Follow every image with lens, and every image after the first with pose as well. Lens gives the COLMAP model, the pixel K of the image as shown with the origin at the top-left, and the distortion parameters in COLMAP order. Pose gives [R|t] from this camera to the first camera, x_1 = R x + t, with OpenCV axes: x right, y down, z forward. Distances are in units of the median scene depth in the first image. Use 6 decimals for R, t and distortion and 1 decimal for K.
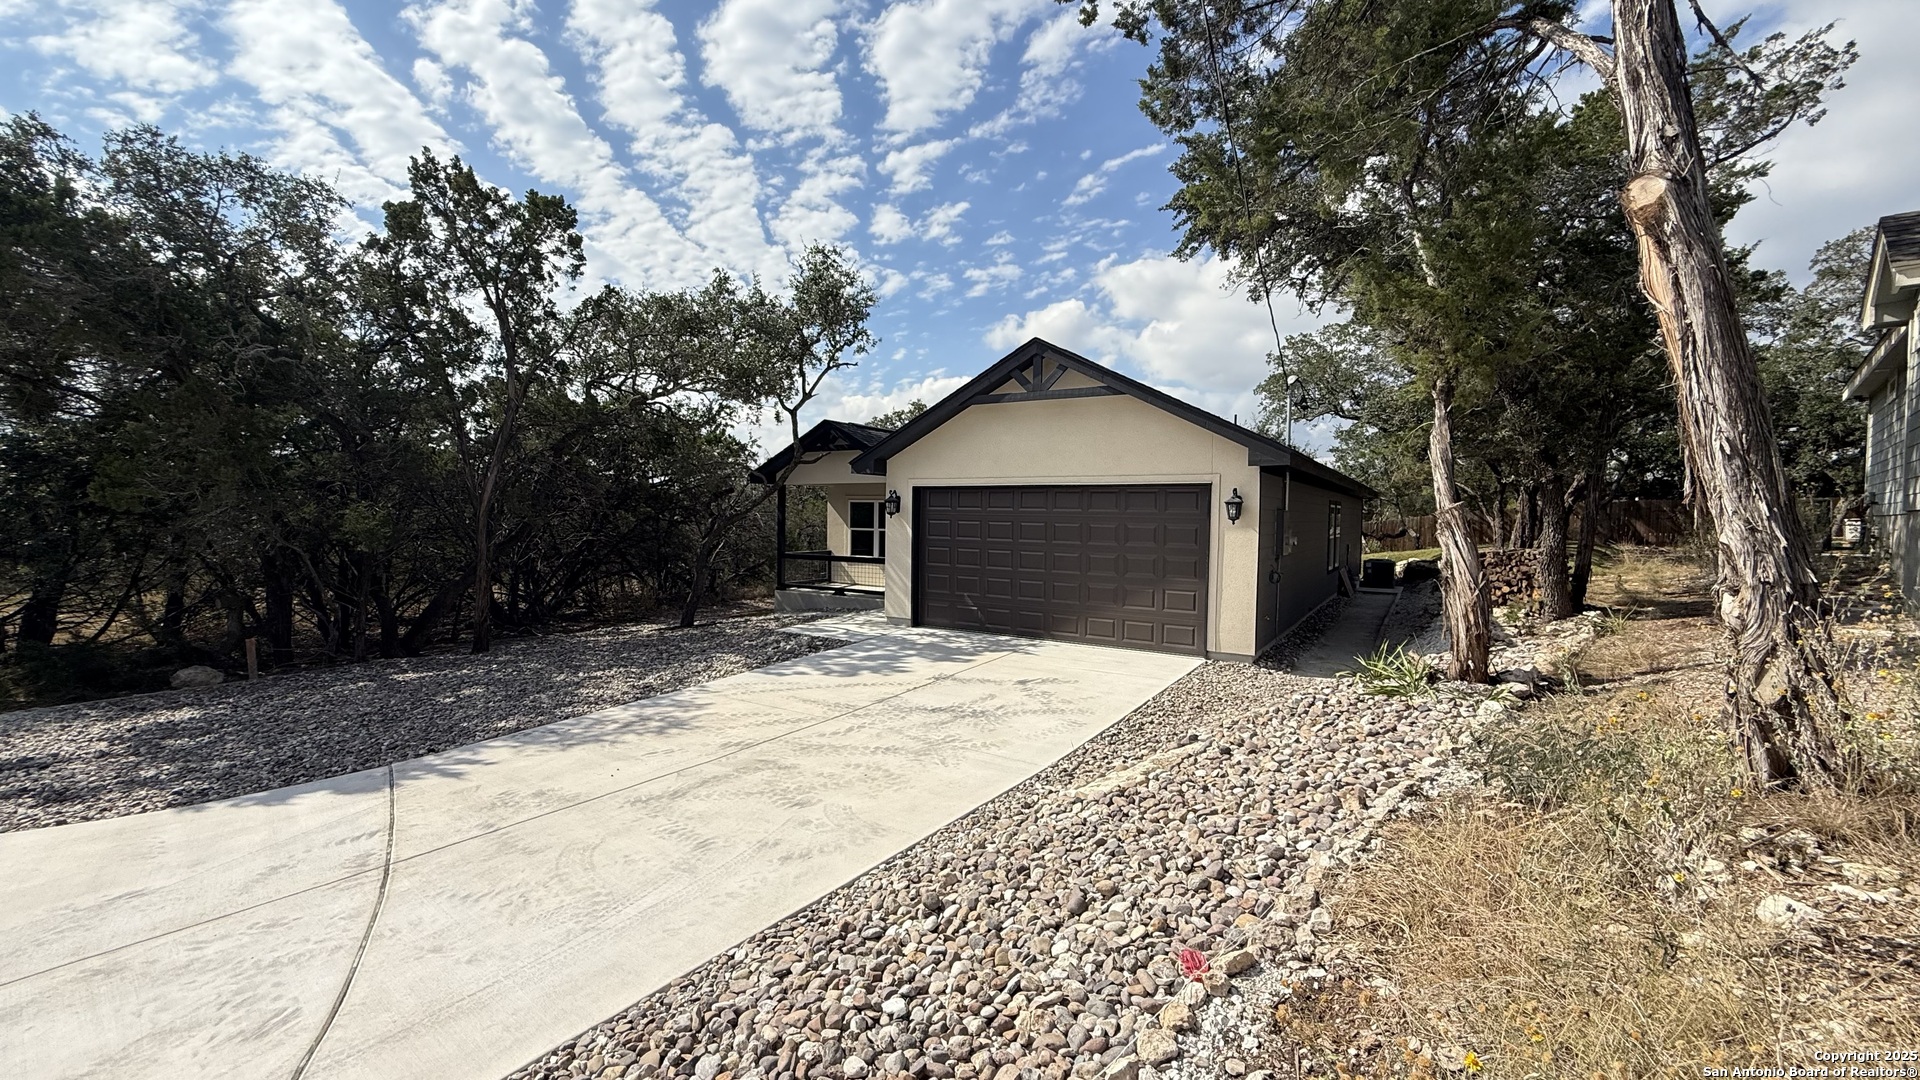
lens RADIAL K [[763.9, 0, 955.0], [0, 763.9, 535.6], [0, 0, 1]] dist [0.003778, 0.000156]
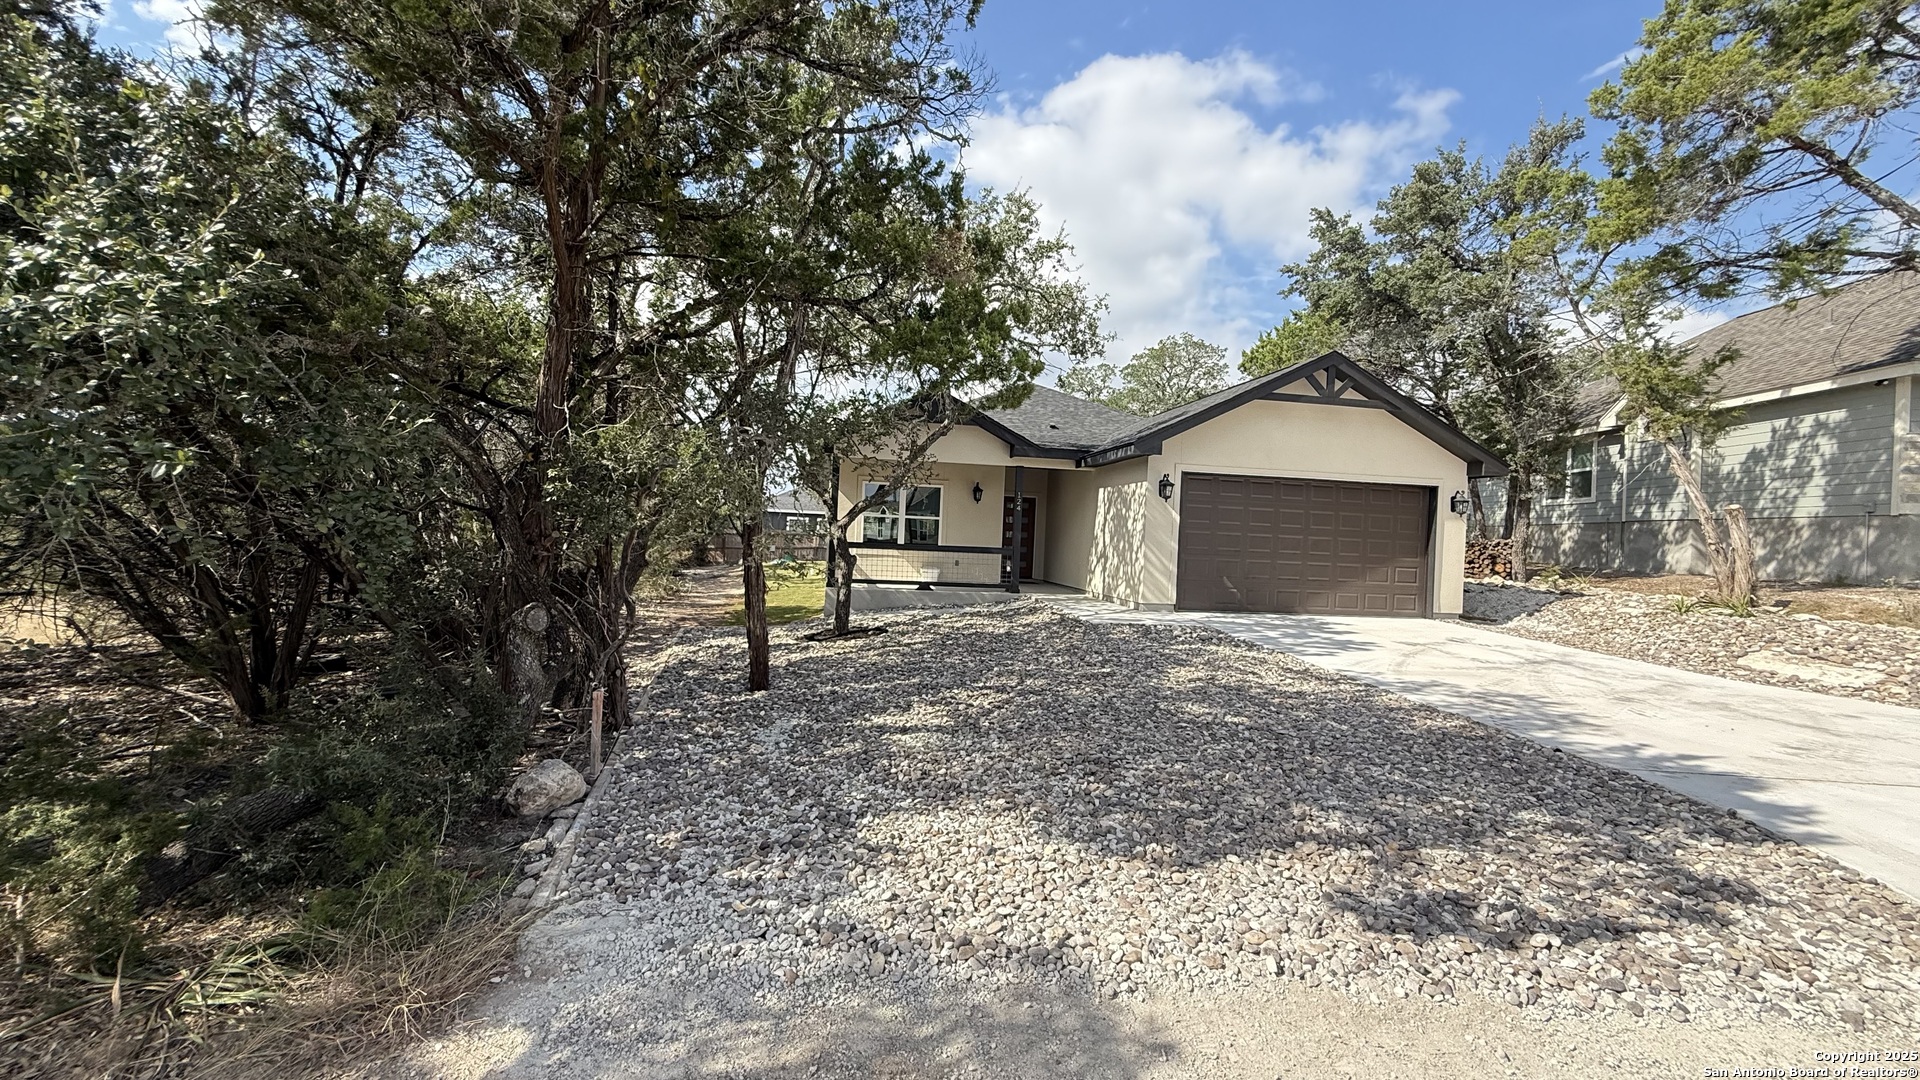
lens RADIAL K [[763.9, 0, 955.7], [0, 763.9, 536.9], [0, 0, 1]] dist [0.003778, 0.000156]
pose [[0.758151, 0.021854, 0.651713, -1.127655], [-0.016804, 0.999761, -0.013977, 0.049725], [-0.651862, -0.000354, 0.758337, 0.524771]]
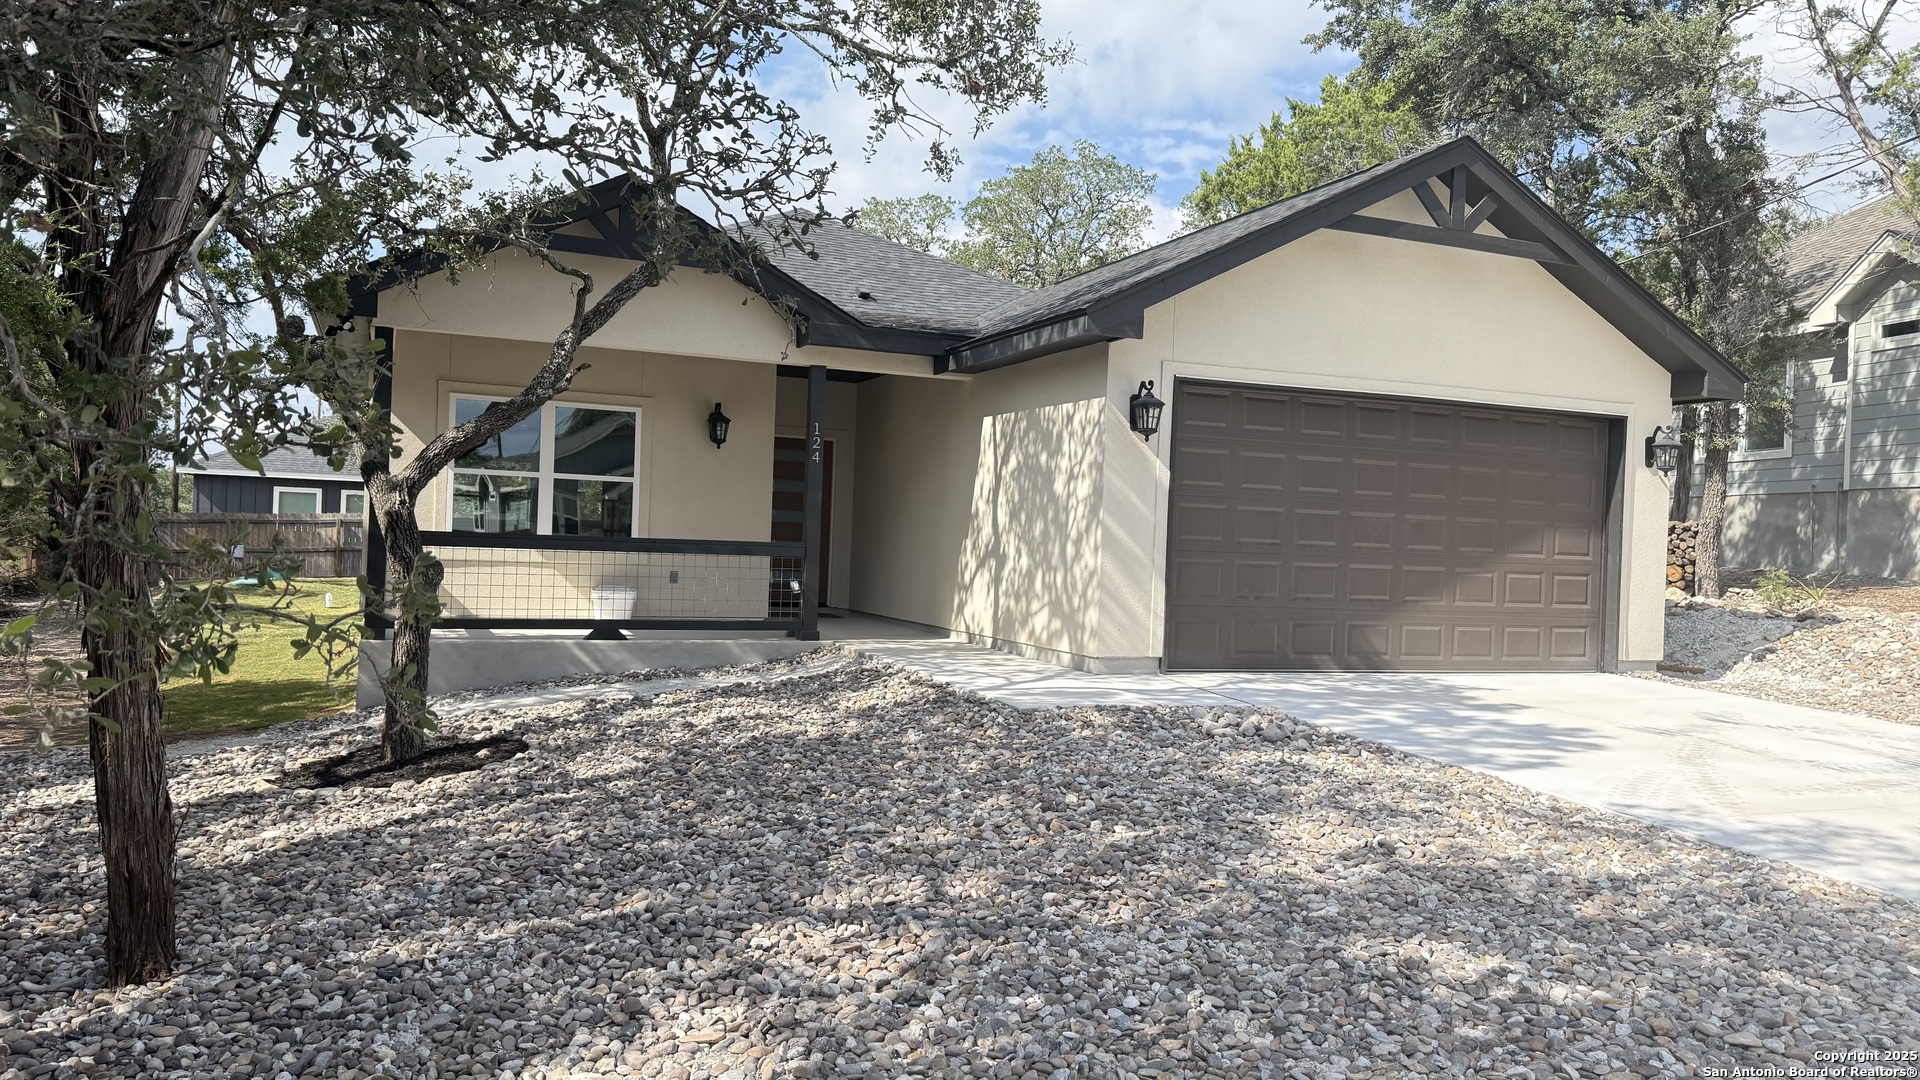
lens RADIAL K [[1342.6, 0, 962.1], [0, 1342.6, 559.2], [0, 0, 1]] dist [0.076998, -0.089607]
pose [[0.576423, -0.000080, 0.817151, -0.984251], [-0.007826, 0.999954, 0.005618, 0.055771], [-0.817114, -0.009634, 0.576396, 0.758880]]
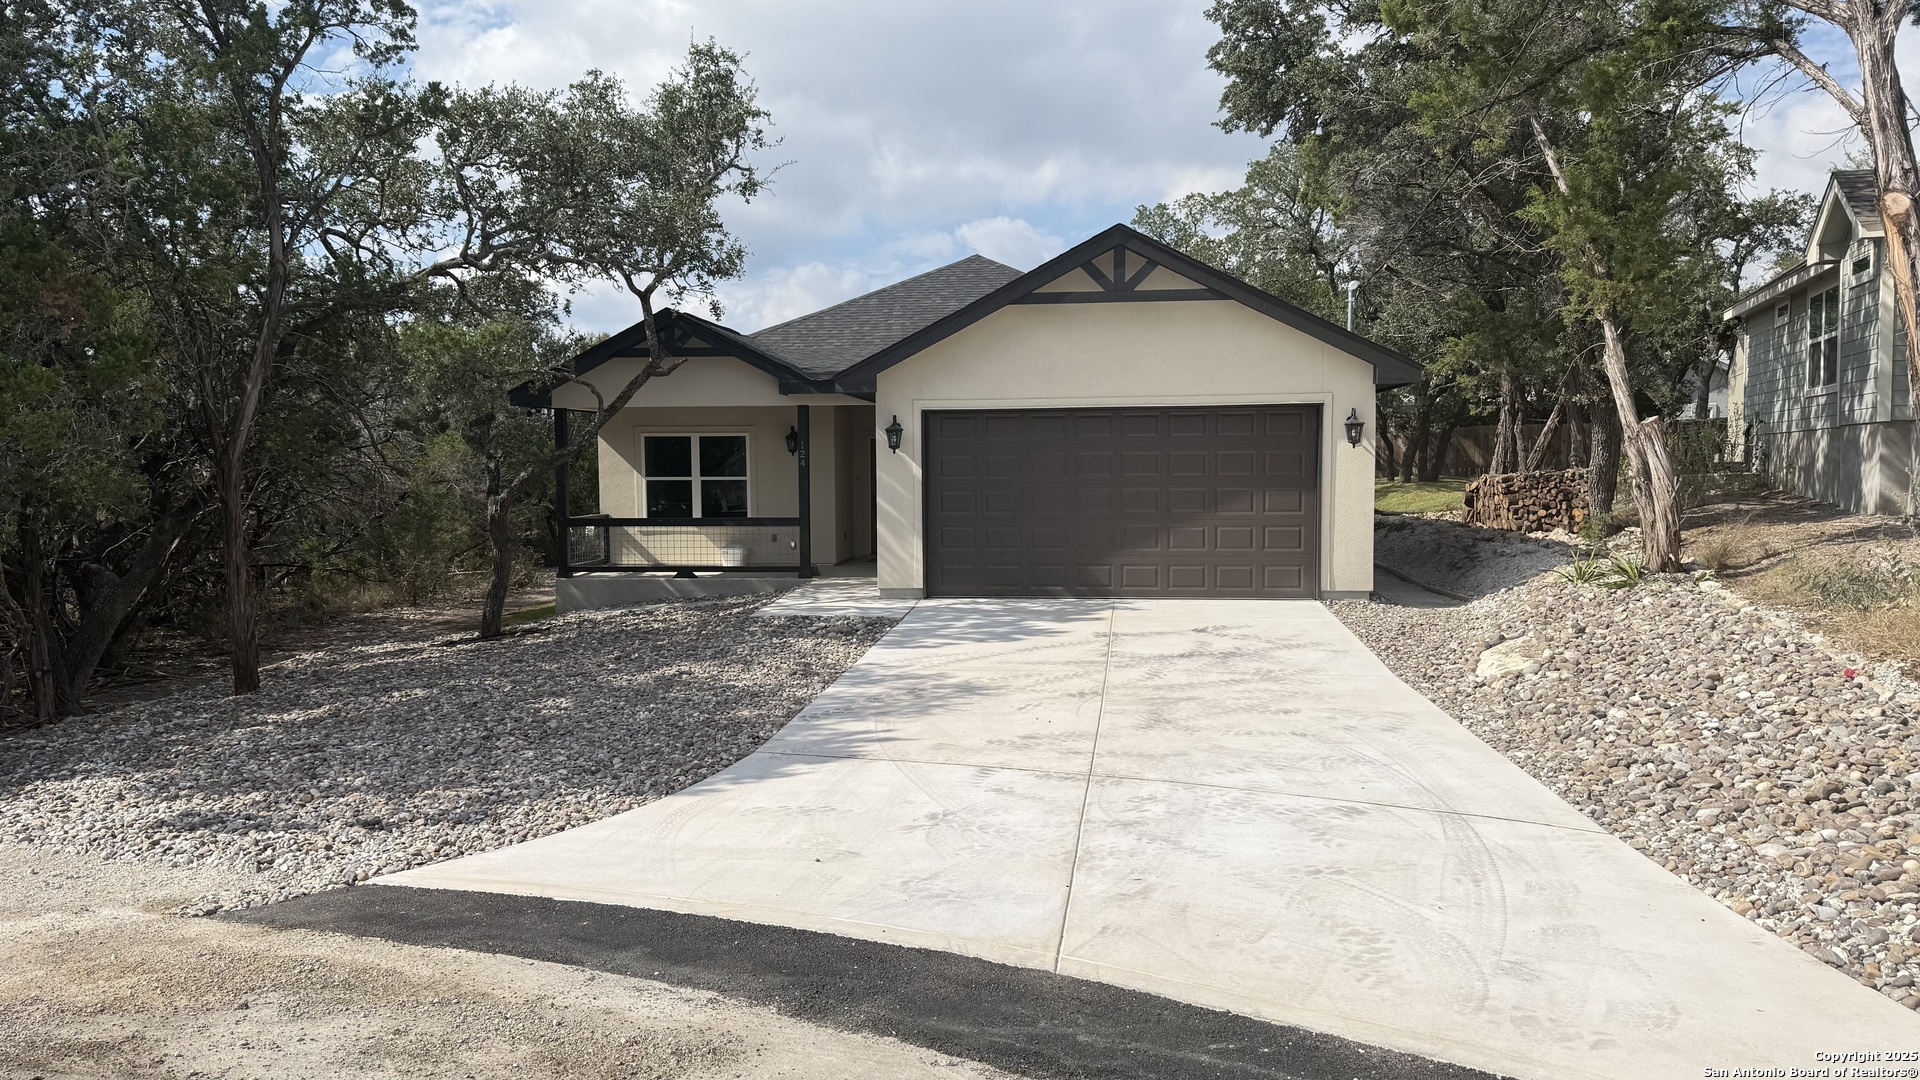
lens RADIAL K [[1342.6, 0, 960.6], [0, 1342.6, 536.5], [0, 0, 1]] dist [0.076998, -0.089607]
pose [[0.899188, -0.043736, 0.435370, -0.716983], [0.032646, 0.998925, 0.032923, 0.020971], [-0.436342, -0.015391, 0.899649, -0.227990]]
